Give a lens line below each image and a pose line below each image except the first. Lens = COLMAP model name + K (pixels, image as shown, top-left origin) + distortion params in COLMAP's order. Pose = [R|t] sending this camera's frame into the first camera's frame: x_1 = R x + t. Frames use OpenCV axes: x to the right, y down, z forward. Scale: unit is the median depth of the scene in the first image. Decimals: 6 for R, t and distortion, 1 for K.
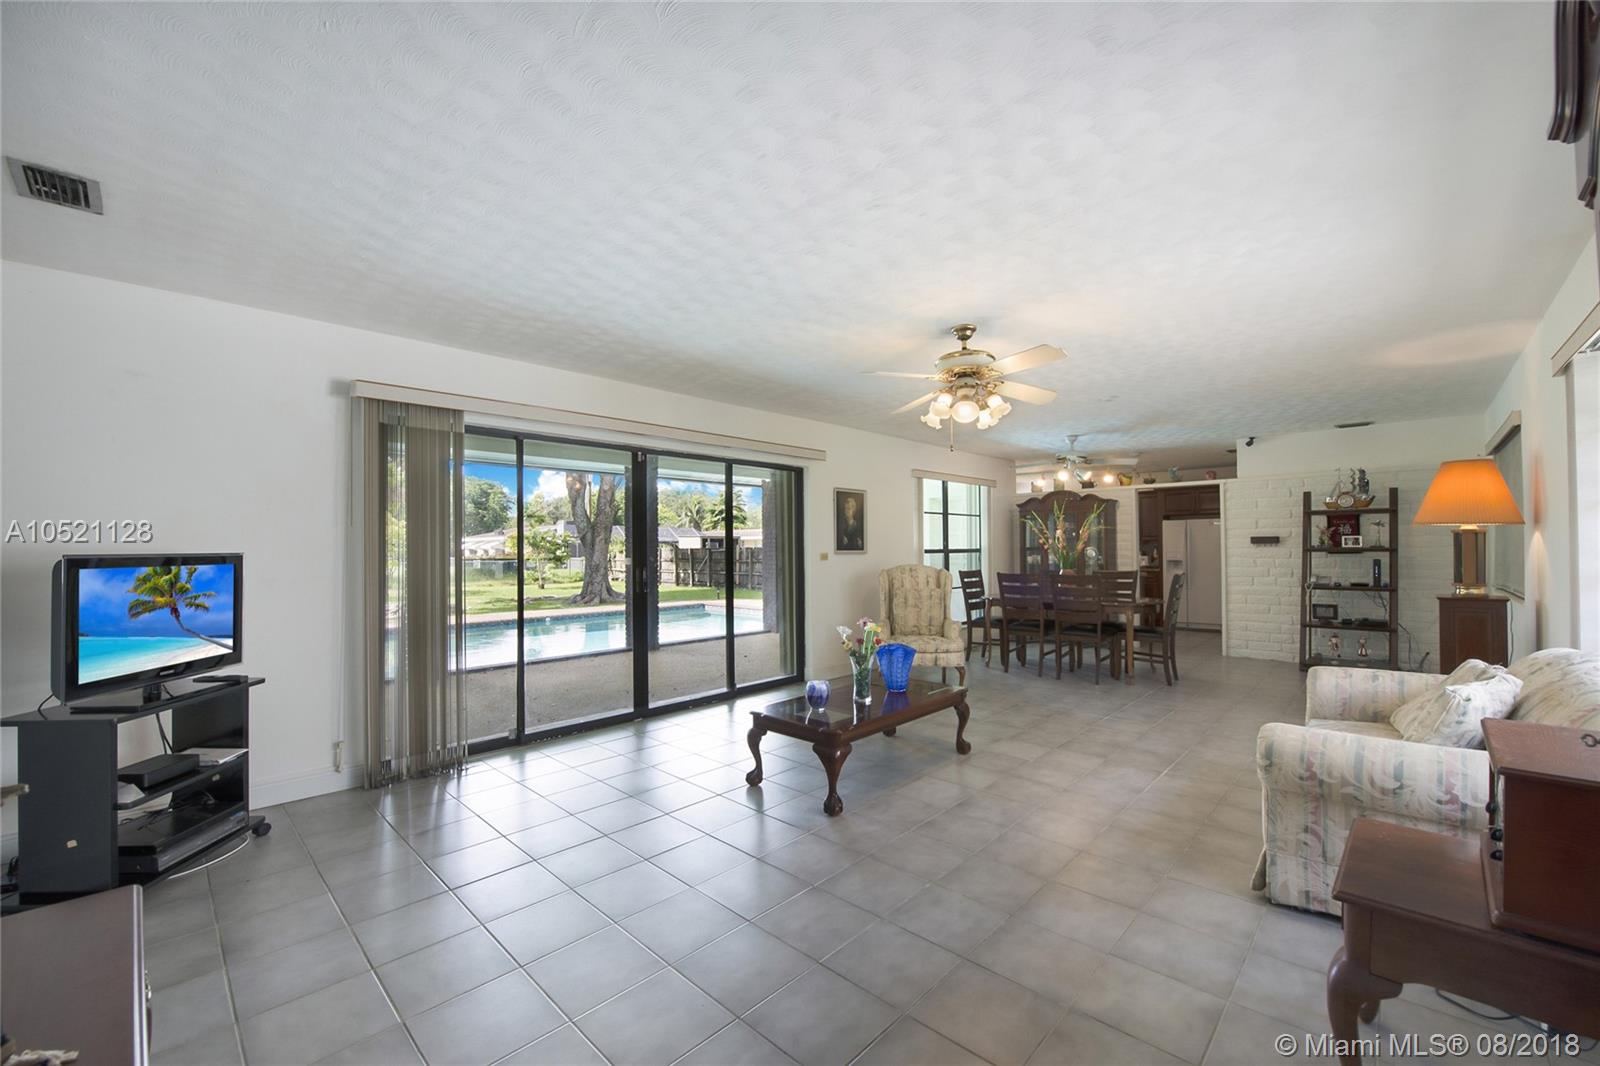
lens RADIAL K [[640.7, 0, 804.3], [0, 640.7, 542.6], [0, 0, 1]] dist [-0.008463, -0.000858]
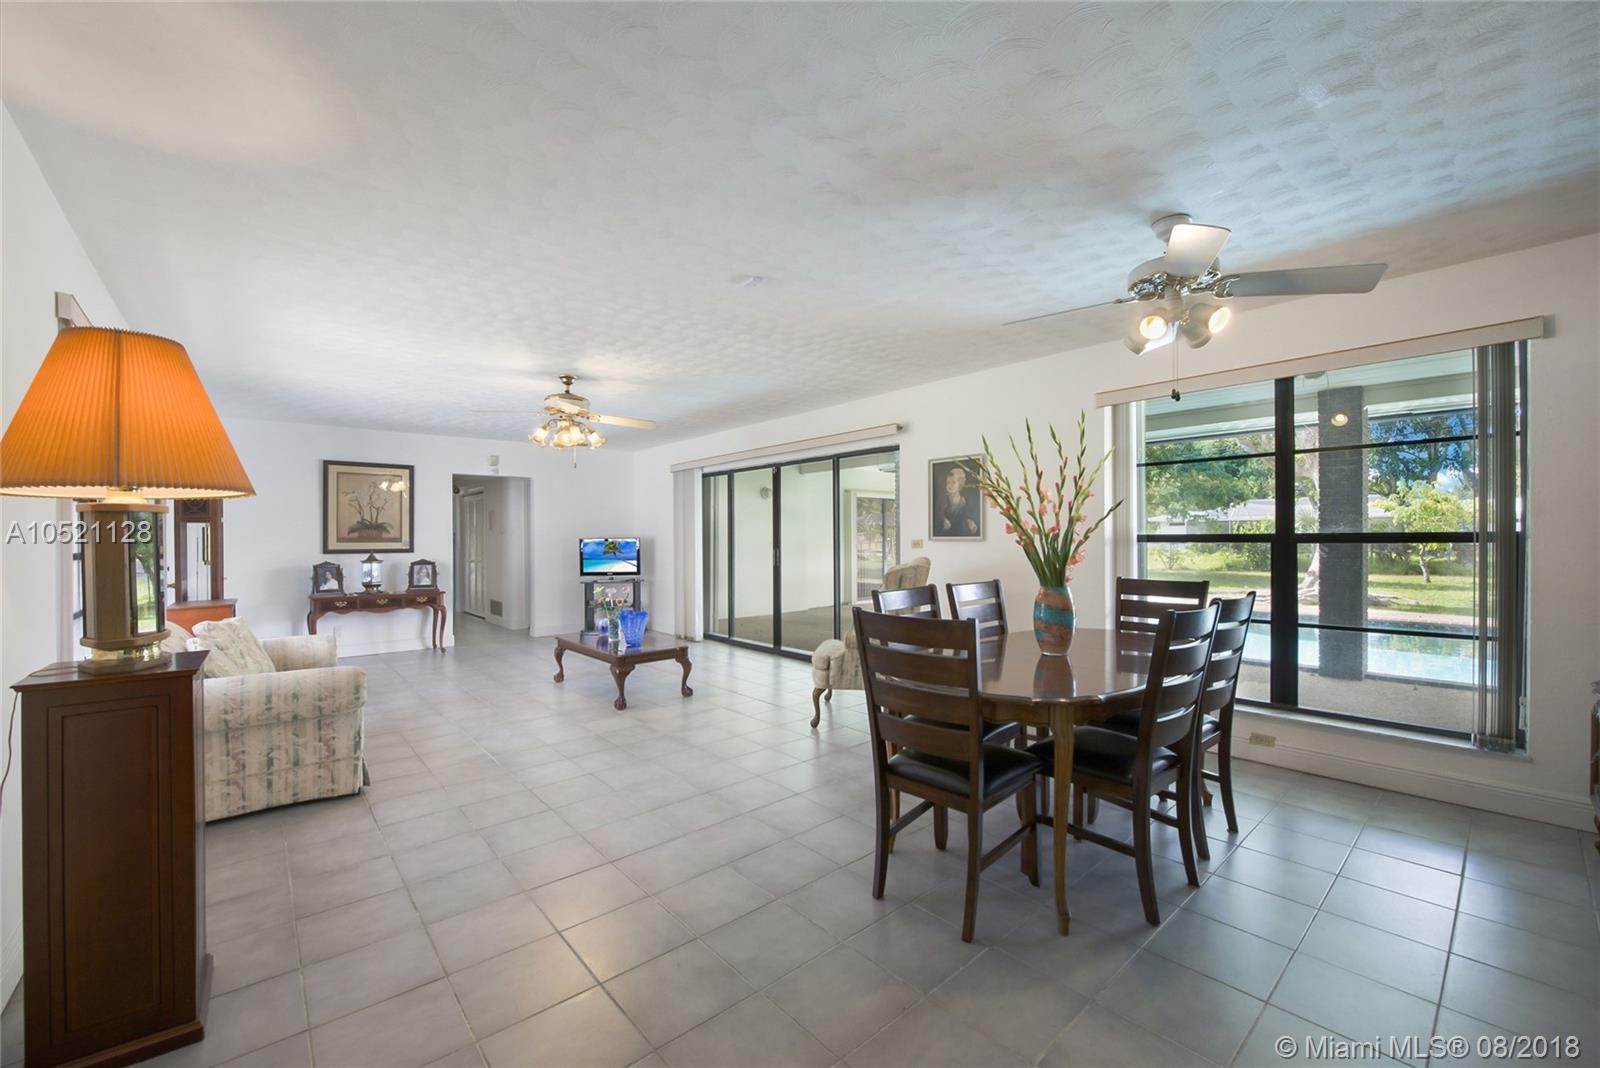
lens RADIAL K [[640.7, 0, 806.9], [0, 640.7, 531.3], [0, 0, 1]] dist [-0.008463, -0.000858]
pose [[-0.093234, 0.000179, -0.995644, 2.163212], [0.019397, 0.999811, -0.001637, 0.009185], [0.995455, -0.019465, -0.093220, 2.253159]]
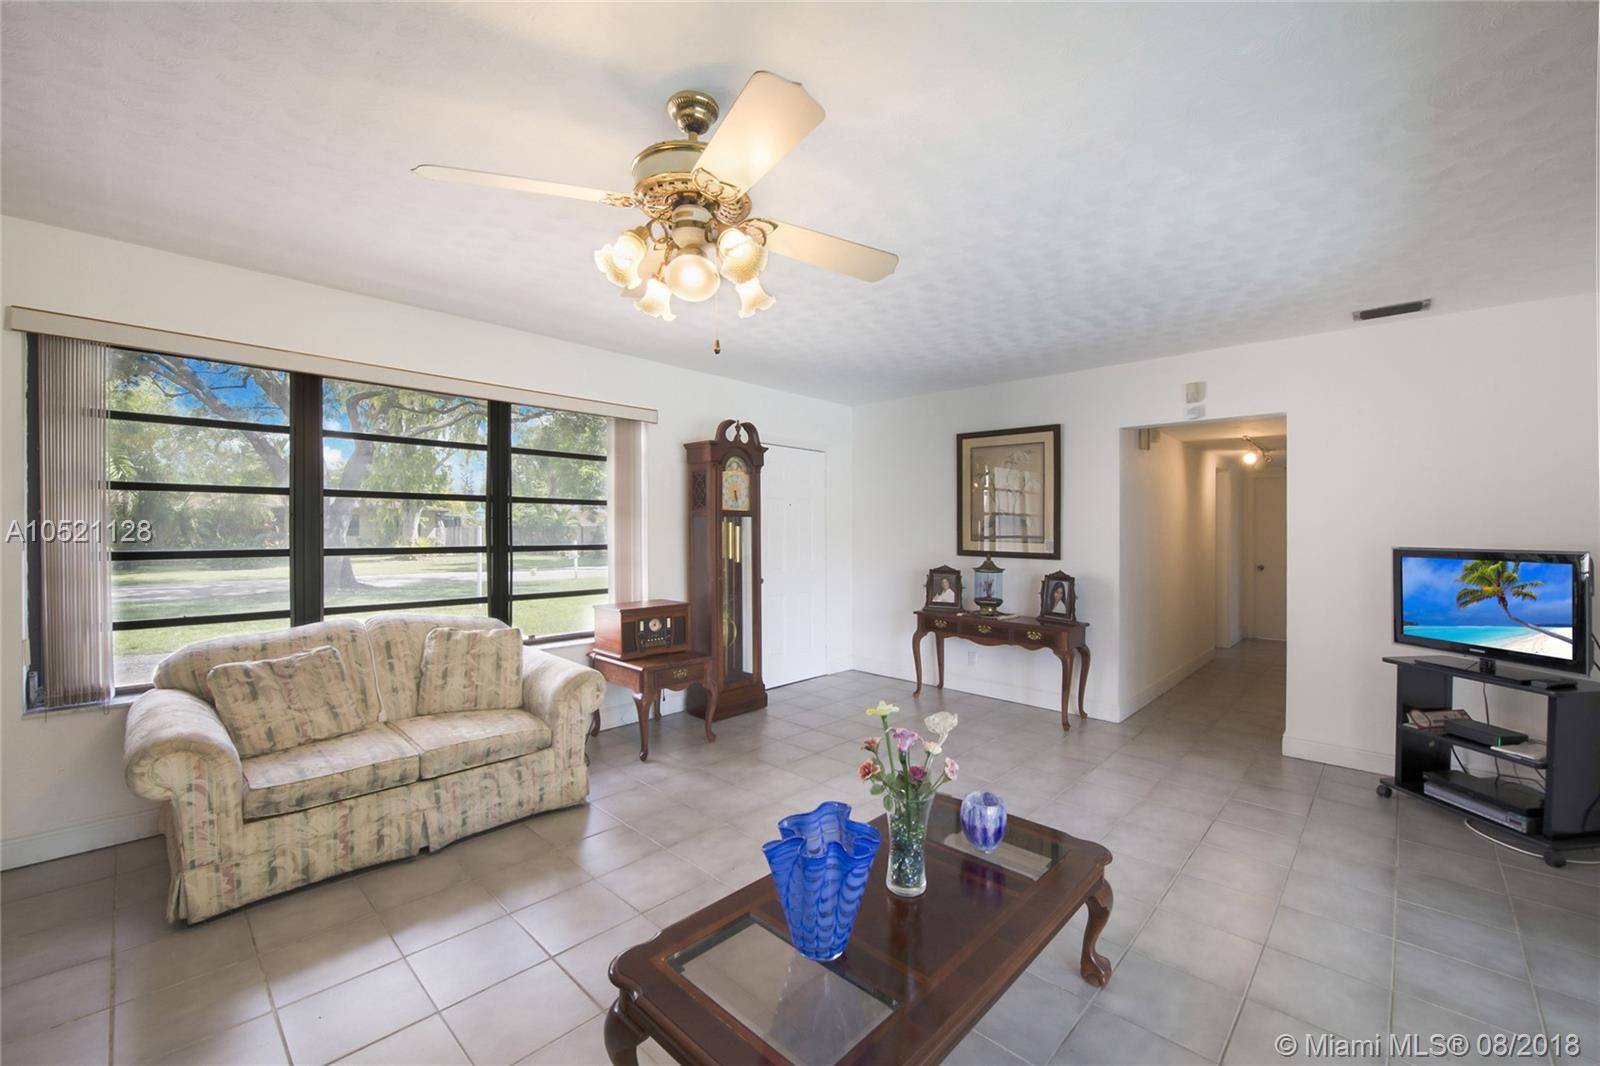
lens RADIAL K [[640.7, 0, 798.7], [0, 640.7, 532.0], [0, 0, 1]] dist [-0.008463, -0.000858]
pose [[-0.999923, -0.000288, -0.012435, 0.226971], [-0.000239, 0.999992, -0.003885, -0.007398], [0.012436, -0.003881, -0.999915, 2.061713]]
